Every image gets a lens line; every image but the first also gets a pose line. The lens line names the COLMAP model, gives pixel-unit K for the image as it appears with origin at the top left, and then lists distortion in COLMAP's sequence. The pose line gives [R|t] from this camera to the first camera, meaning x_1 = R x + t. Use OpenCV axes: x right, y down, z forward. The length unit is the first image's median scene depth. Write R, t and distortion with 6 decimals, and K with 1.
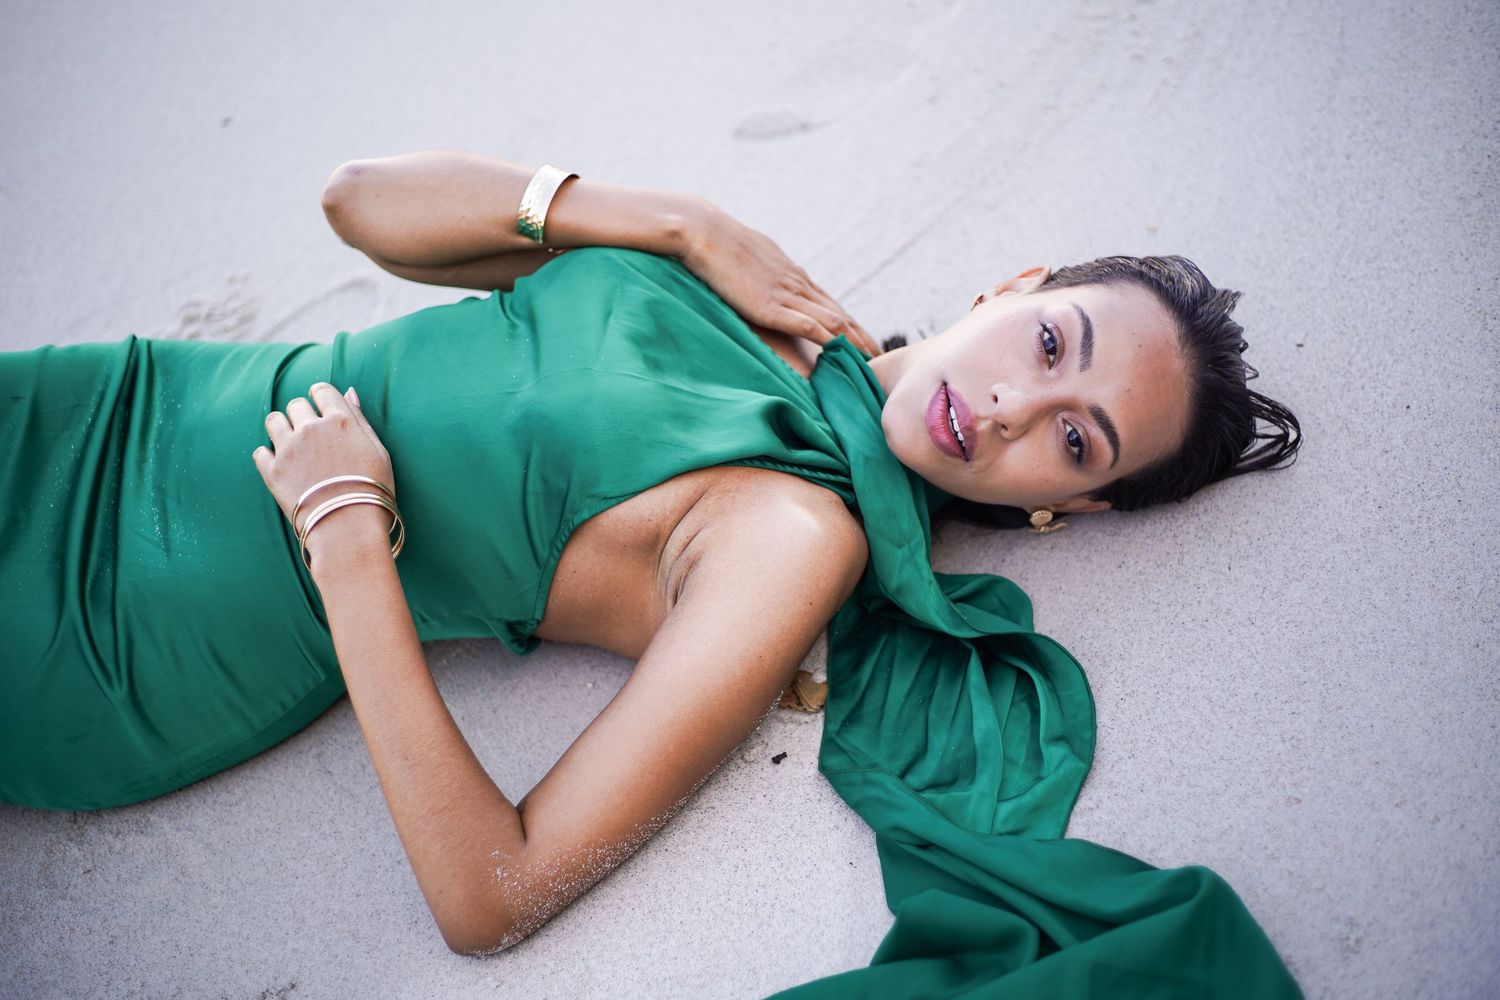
lens RADIAL K [[1865.0, 0, 750.0], [0, 1865.0, 500.0], [0, 0, 1]] dist [-0.082702, -0.044974]
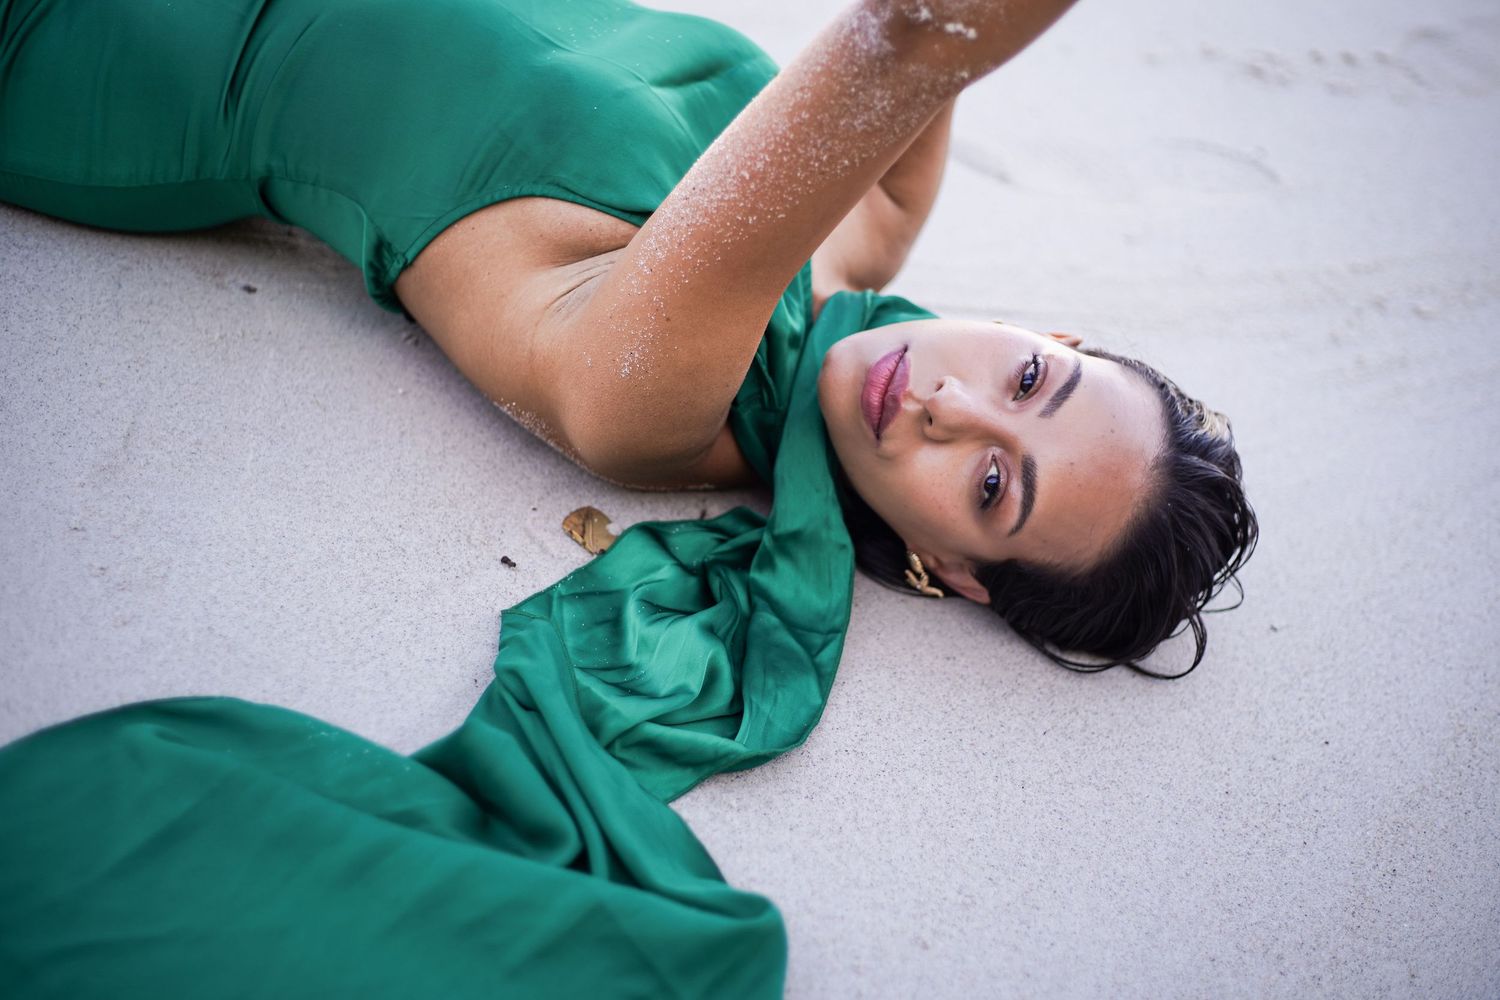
lens RADIAL K [[1865.0, 0, 750.0], [0, 1865.0, 500.0], [0, 0, 1]] dist [-0.082702, -0.044974]
pose [[0.783568, 0.615890, -0.081855, 0.158186], [-0.620709, 0.781767, -0.059674, 0.092169], [0.027239, 0.097567, 0.994856, 0.115881]]
